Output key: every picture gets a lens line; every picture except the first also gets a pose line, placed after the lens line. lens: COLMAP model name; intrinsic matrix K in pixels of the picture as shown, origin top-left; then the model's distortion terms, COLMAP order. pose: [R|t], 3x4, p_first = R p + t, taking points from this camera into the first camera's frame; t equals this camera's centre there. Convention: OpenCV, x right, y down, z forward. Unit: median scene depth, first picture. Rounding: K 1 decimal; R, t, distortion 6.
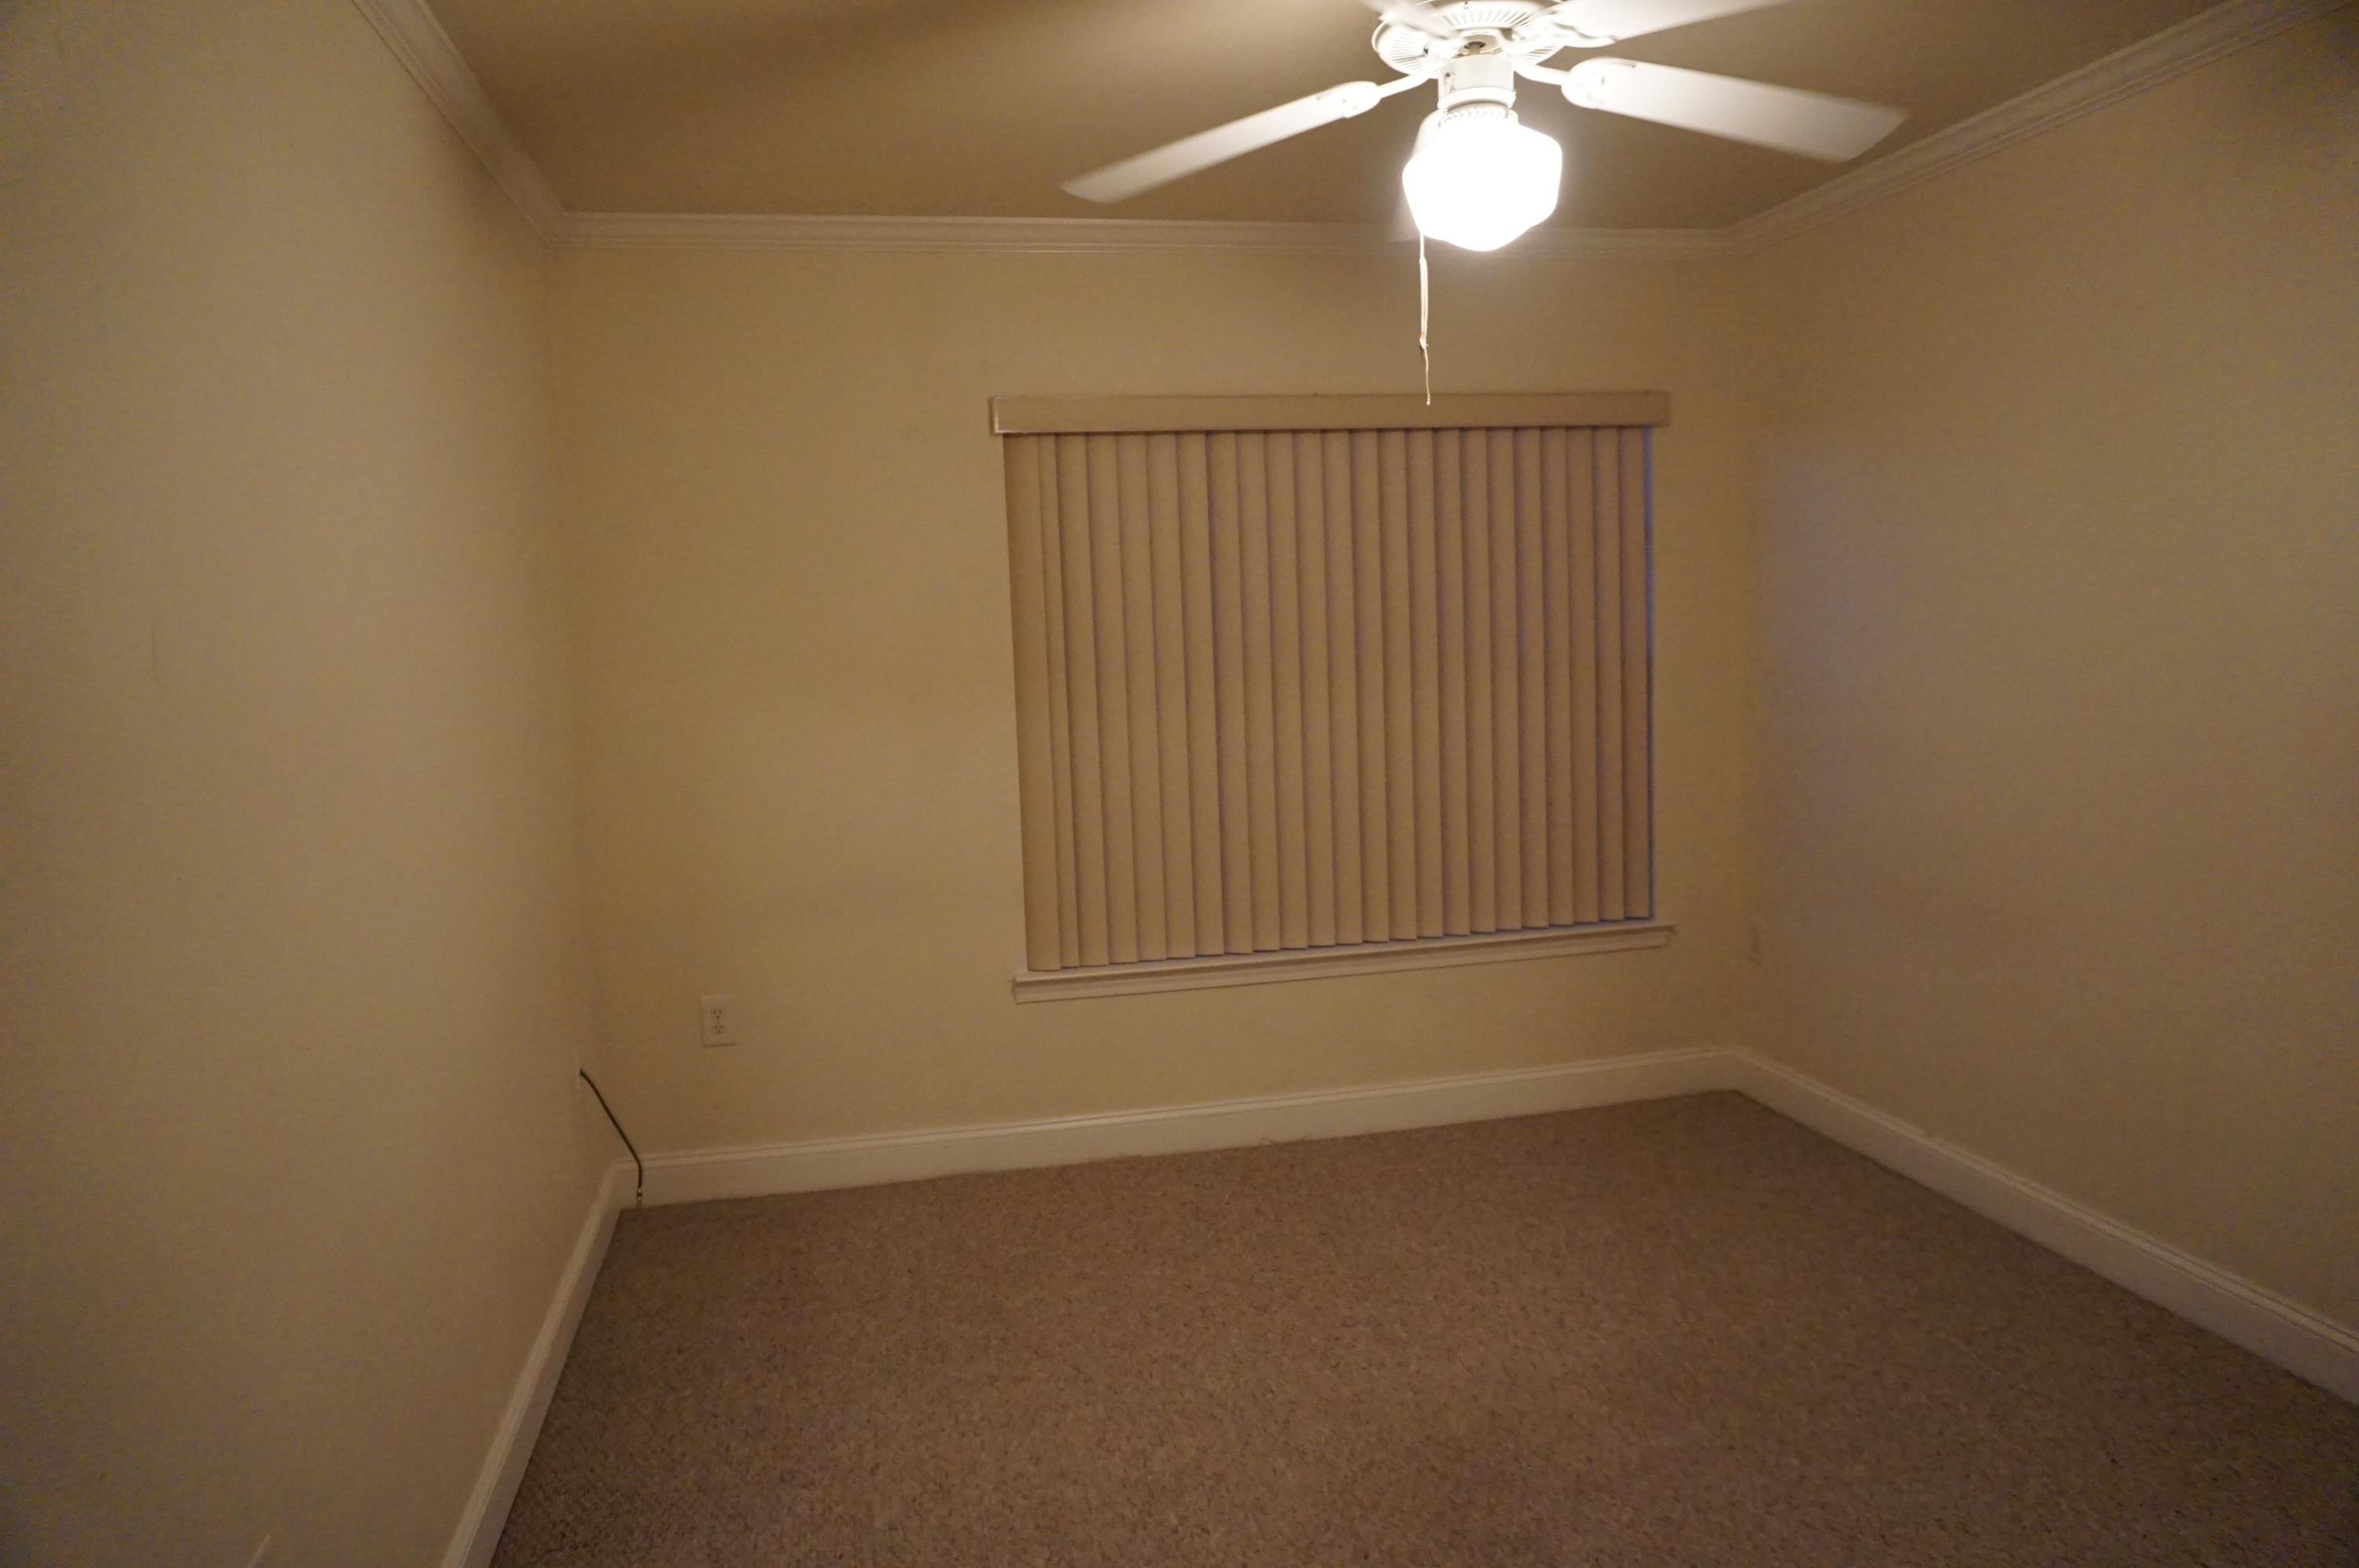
lens RADIAL K [[1565.3, 0, 1176.8], [0, 1565.3, 795.5], [0, 0, 1]] dist [-0.056379, 0.029620]
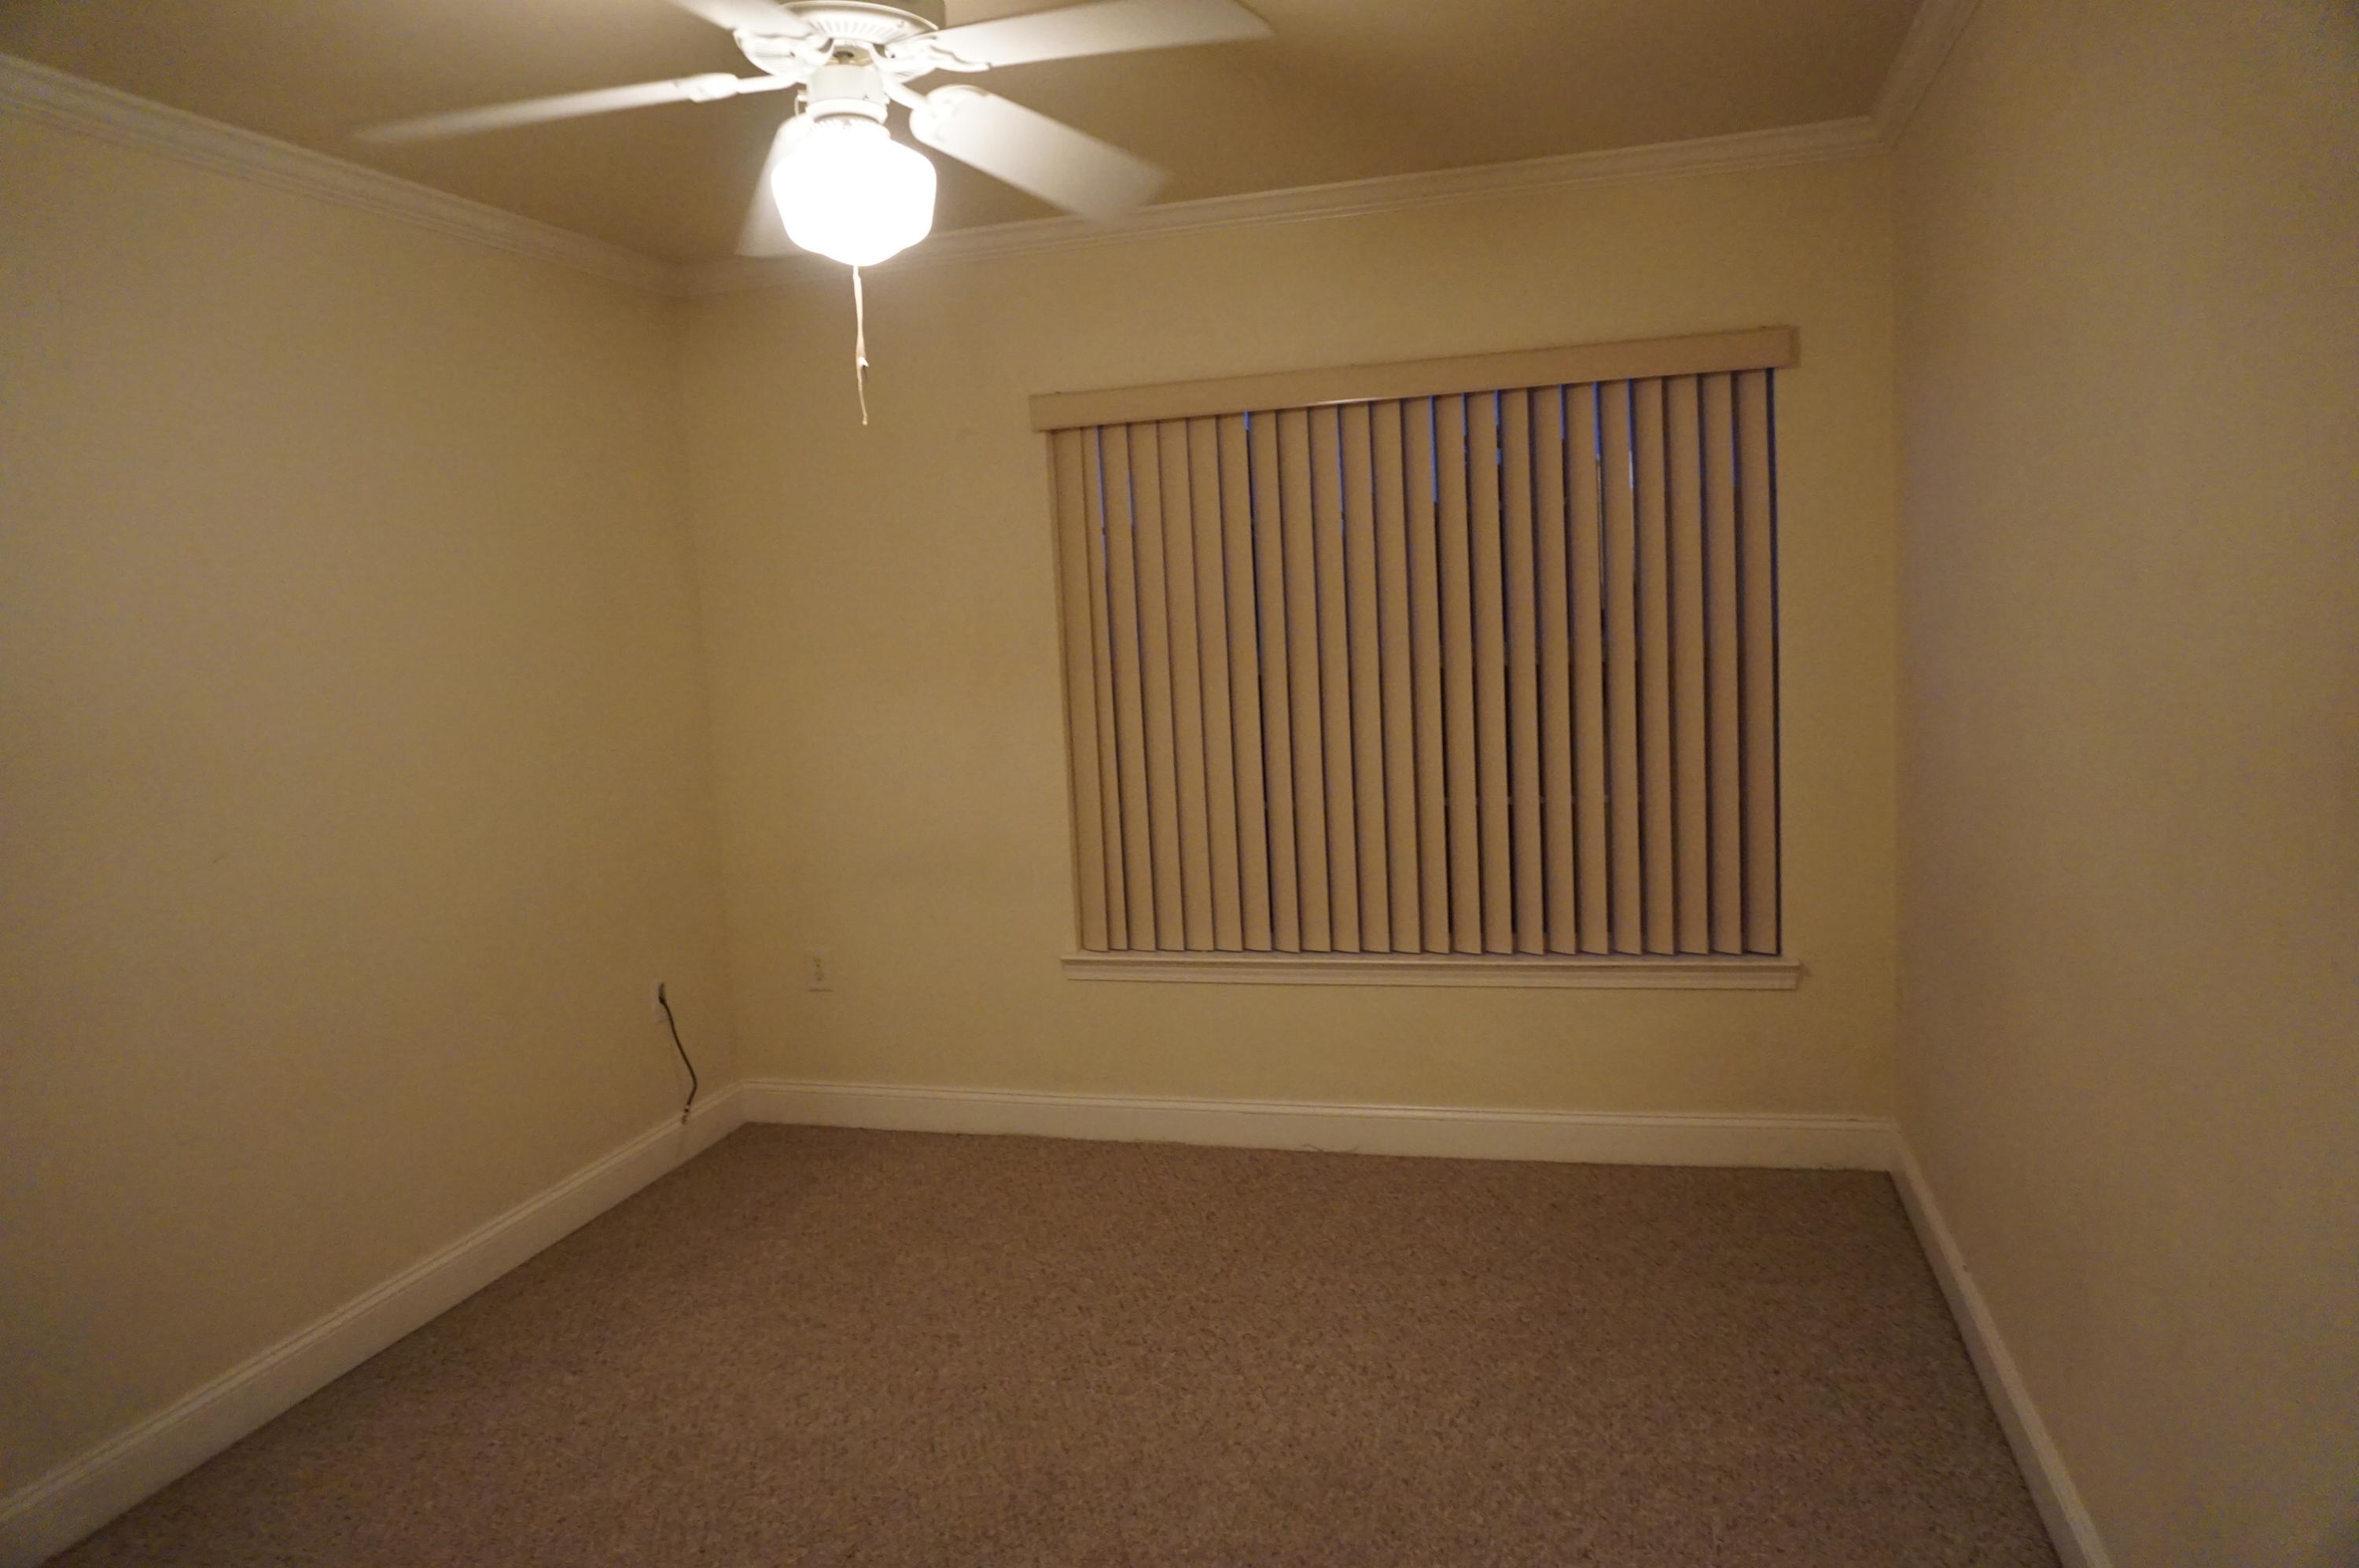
lens RADIAL K [[1565.3, 0, 1178.3], [0, 1565.3, 781.2], [0, 0, 1]] dist [-0.056379, 0.029620]
pose [[0.885683, 0.043027, -0.462293, 0.438660], [-0.033024, 0.999013, 0.029713, -0.031965], [0.463115, -0.011050, 0.886229, 0.117033]]
